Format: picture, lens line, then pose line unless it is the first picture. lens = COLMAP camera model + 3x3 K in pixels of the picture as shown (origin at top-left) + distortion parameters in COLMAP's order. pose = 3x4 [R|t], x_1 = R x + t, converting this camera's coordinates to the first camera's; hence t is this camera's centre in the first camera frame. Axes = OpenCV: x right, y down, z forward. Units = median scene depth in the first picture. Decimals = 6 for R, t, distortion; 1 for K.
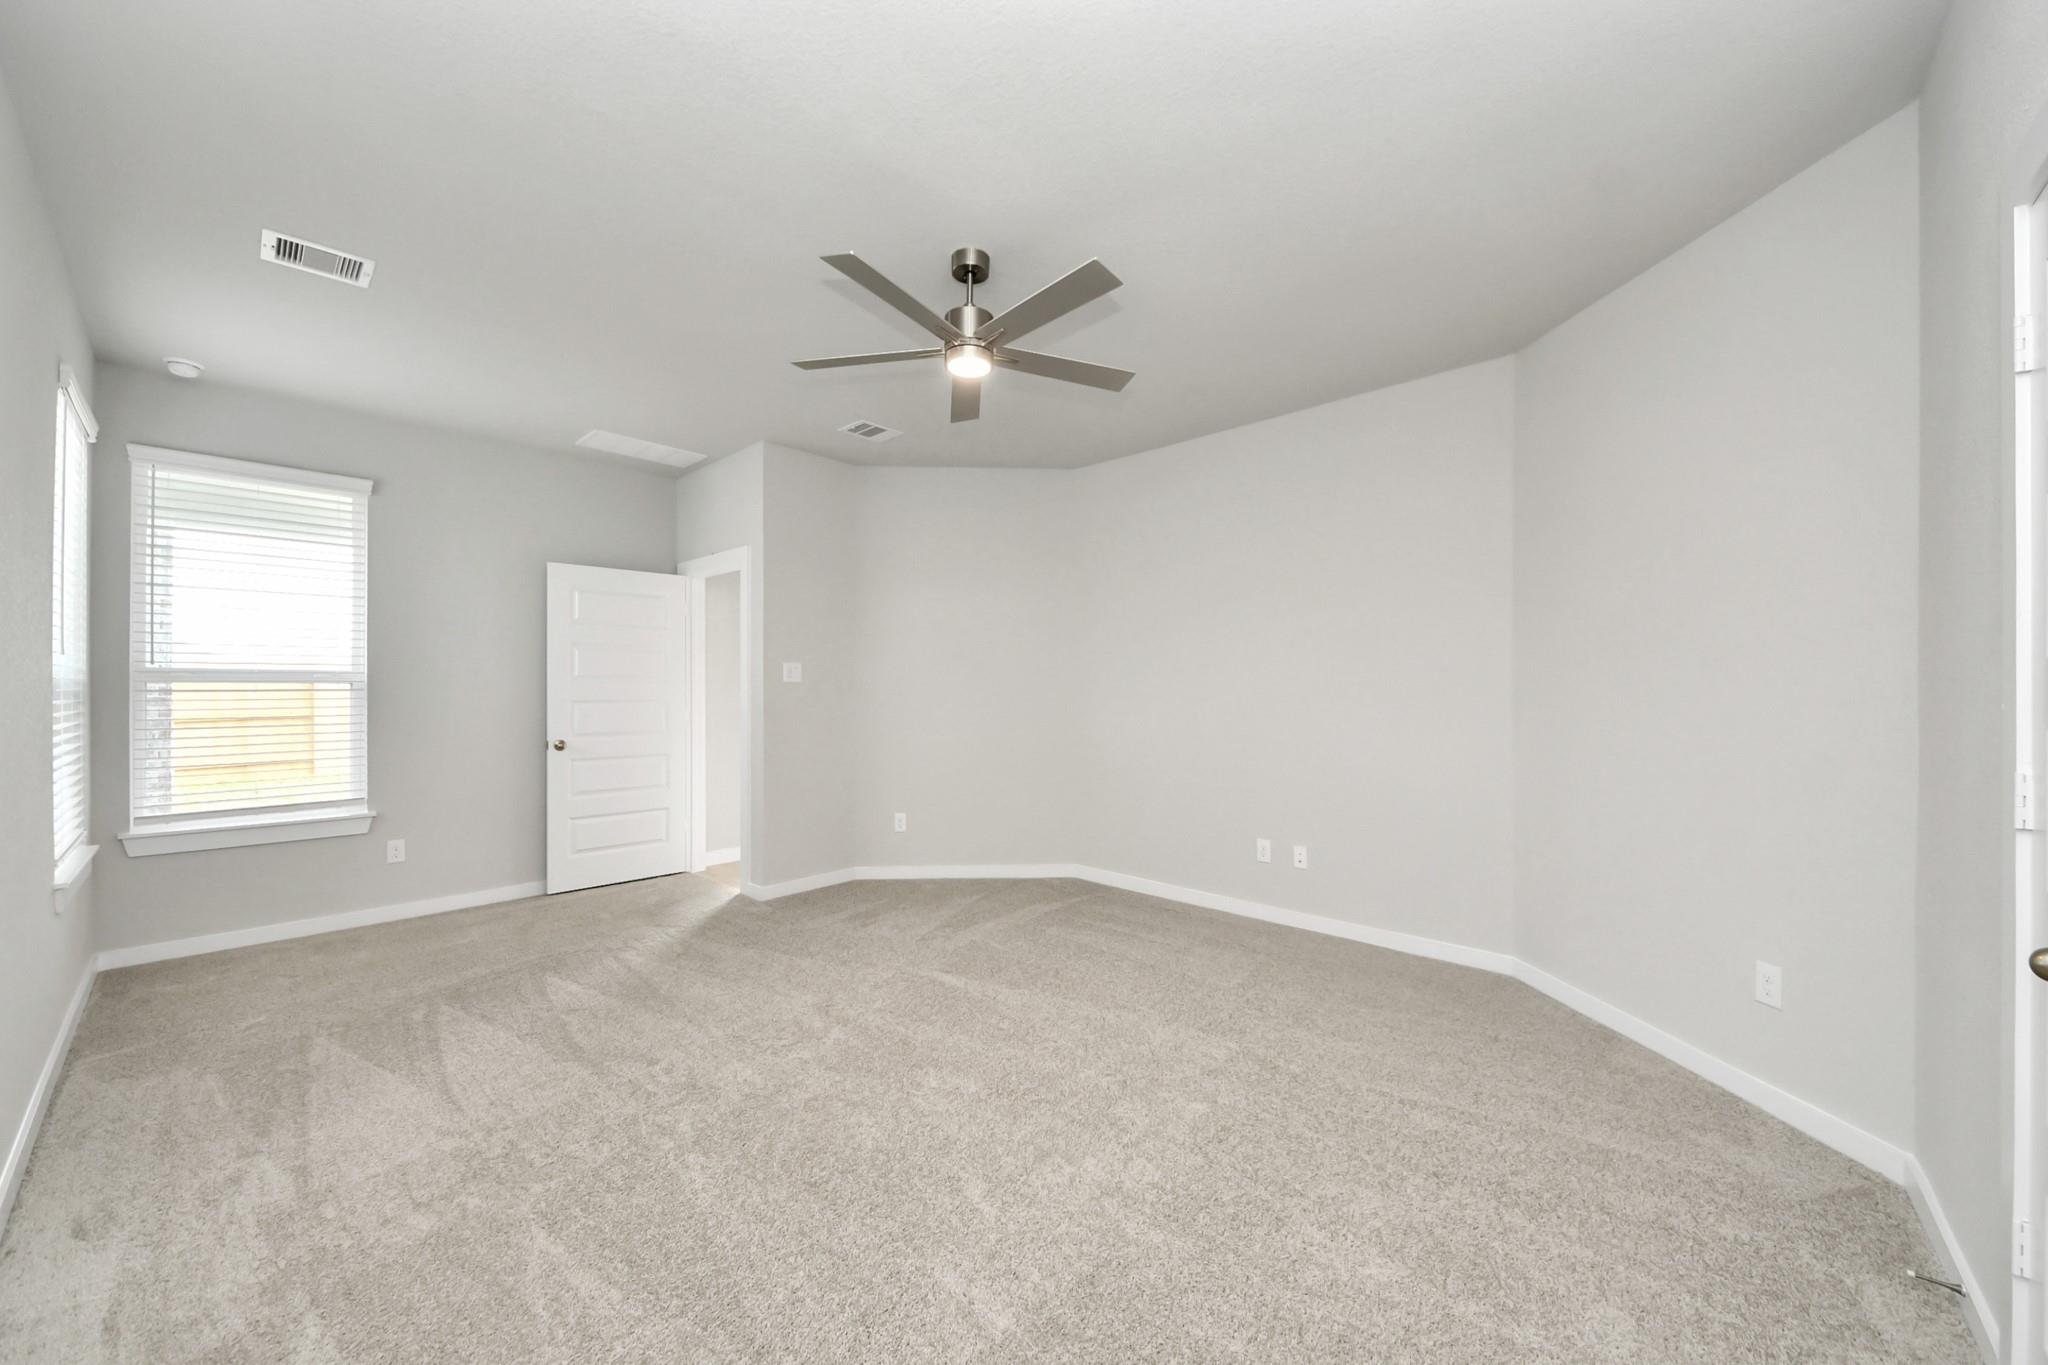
lens RADIAL K [[725.8, 0, 1020.7], [0, 725.8, 681.8], [0, 0, 1]] dist [0.044754, -0.029260]
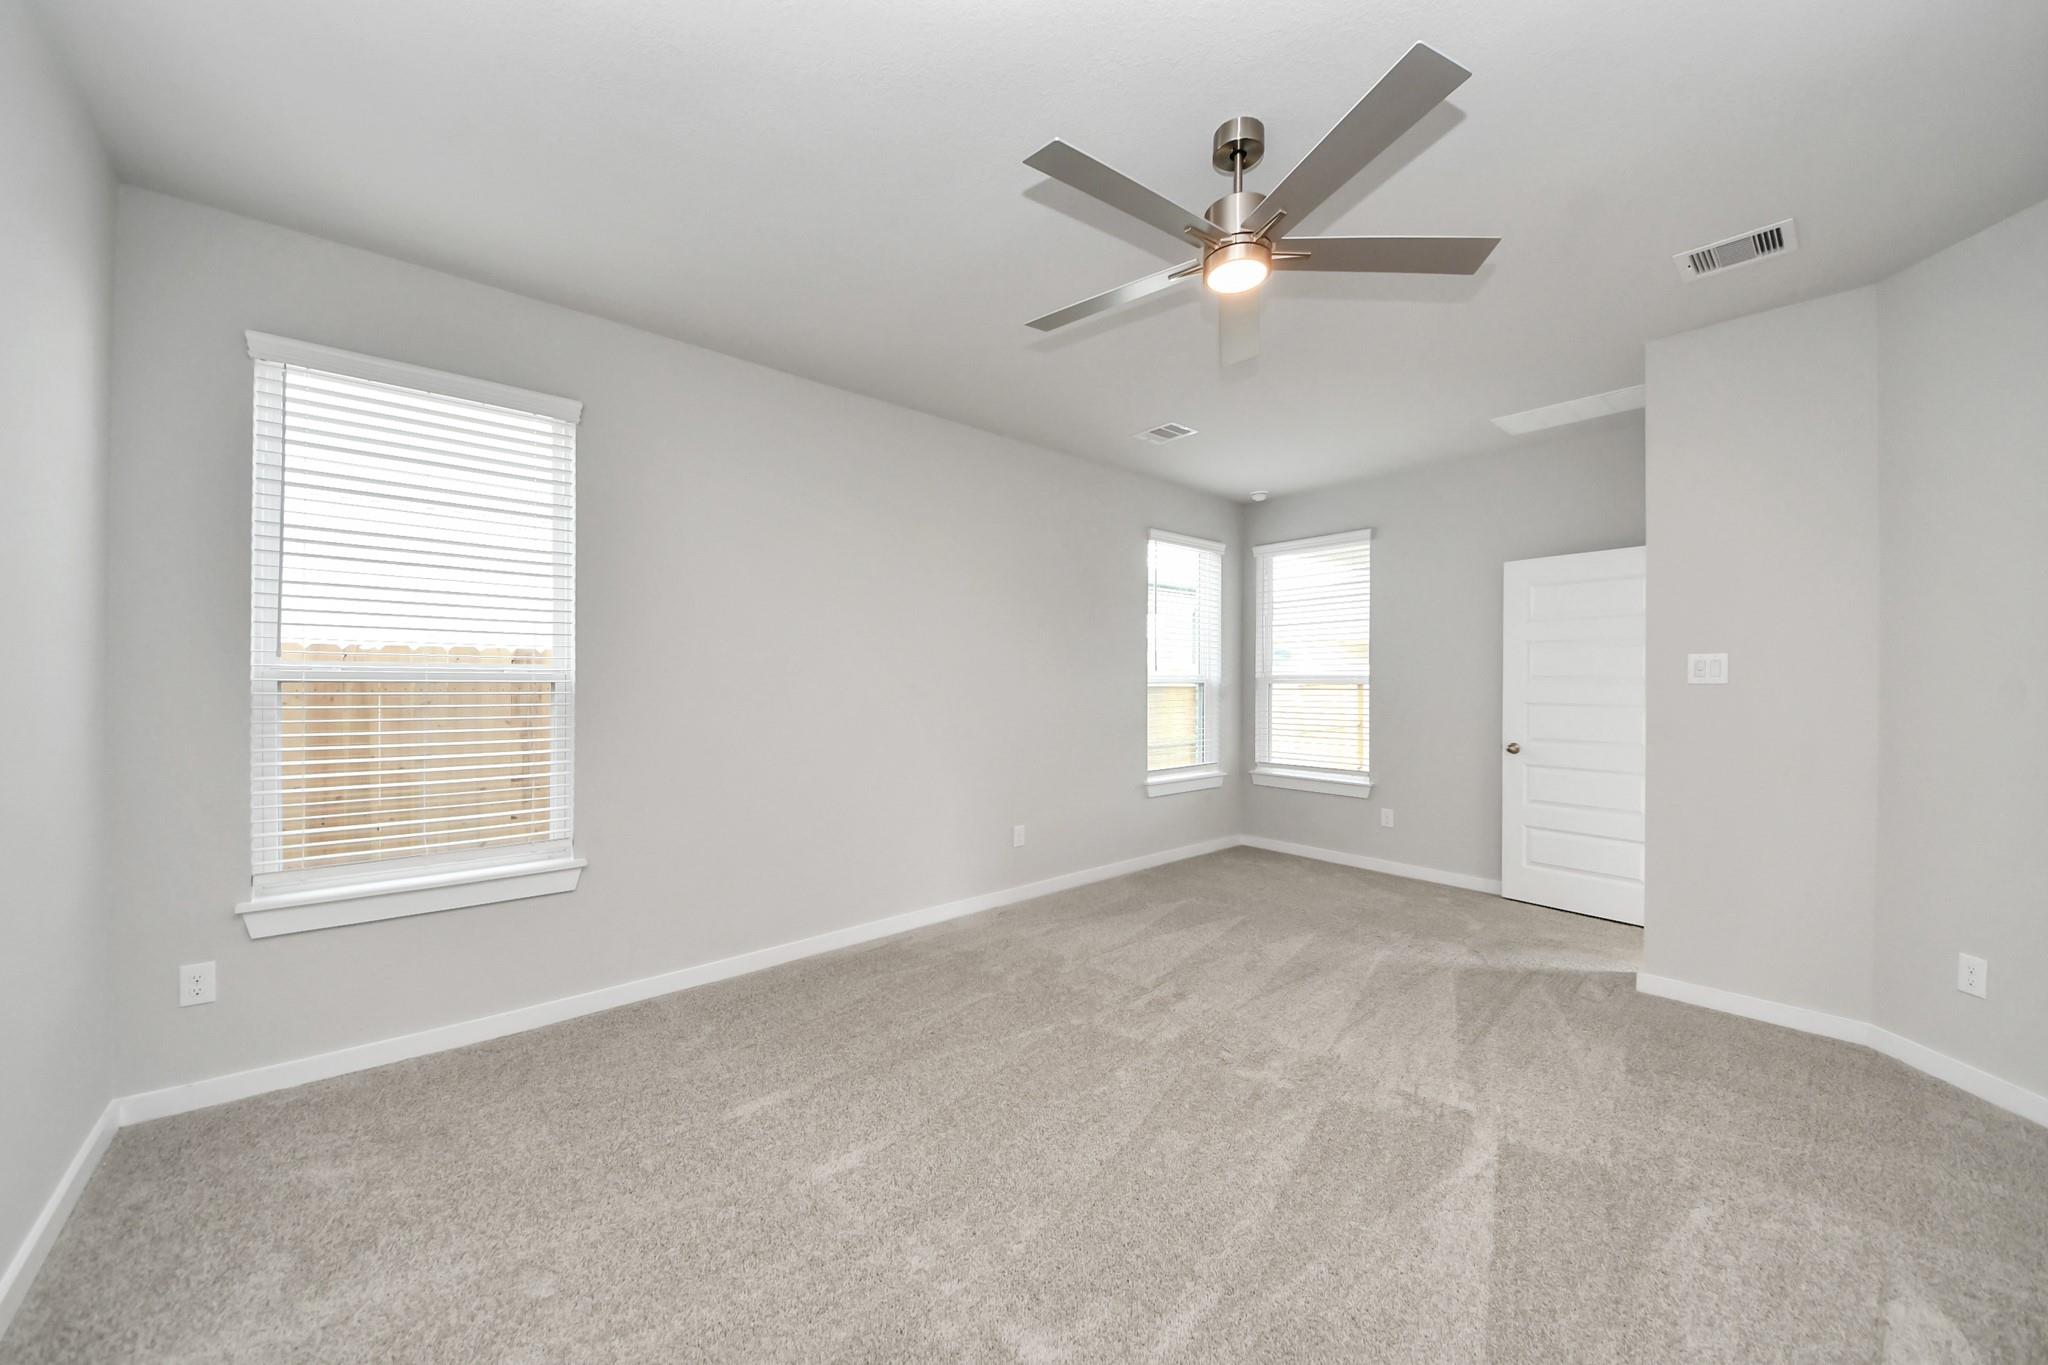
lens RADIAL K [[687.4, 0, 1015.1], [0, 687.4, 681.3], [0, 0, 1]] dist [0.000367, -0.005338]
pose [[-0.093613, -0.003816, -0.995601, 0.394851], [0.006364, 0.999970, -0.004431, -0.002161], [0.995588, -0.006751, -0.093586, 0.495930]]
